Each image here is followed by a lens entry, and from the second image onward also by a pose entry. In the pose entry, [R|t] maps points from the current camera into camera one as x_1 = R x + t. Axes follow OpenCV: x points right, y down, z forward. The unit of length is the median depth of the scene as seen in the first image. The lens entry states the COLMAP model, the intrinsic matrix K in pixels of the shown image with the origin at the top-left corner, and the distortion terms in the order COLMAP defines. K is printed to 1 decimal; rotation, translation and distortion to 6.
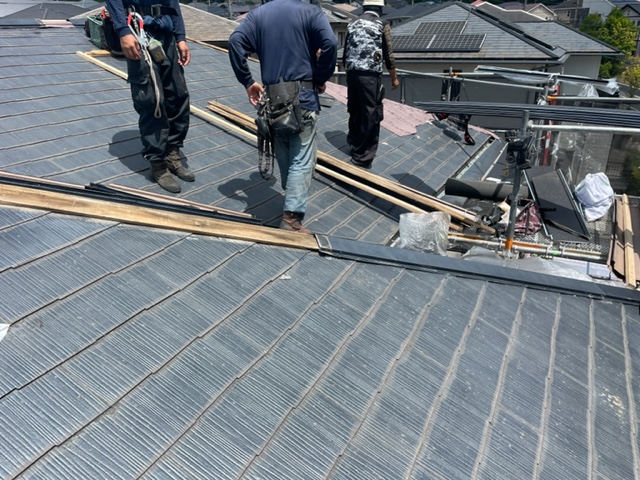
lens RADIAL K [[484.4, 0, 328.9], [0, 484.4, 239.2], [0, 0, 1]] dist [0.091333, -0.120538]
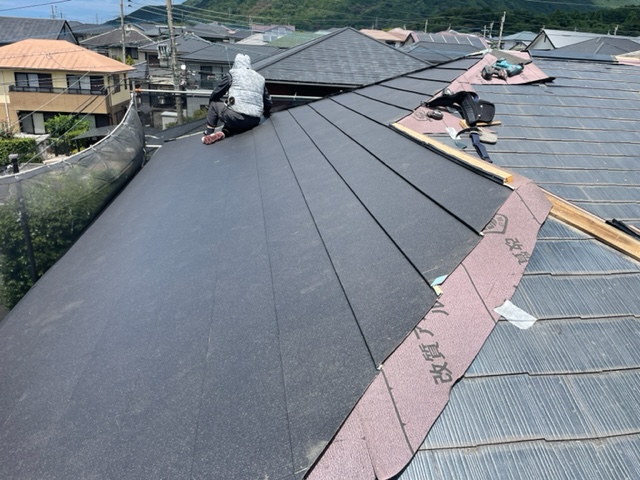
lens RADIAL K [[484.4, 0, 328.9], [0, 484.4, 239.2], [0, 0, 1]] dist [0.091333, -0.120538]
pose [[0.580074, 0.328984, -0.745173, -0.085056], [-0.371872, 0.920872, 0.117072, 0.029467], [0.724724, 0.209198, 0.656514, -0.095328]]
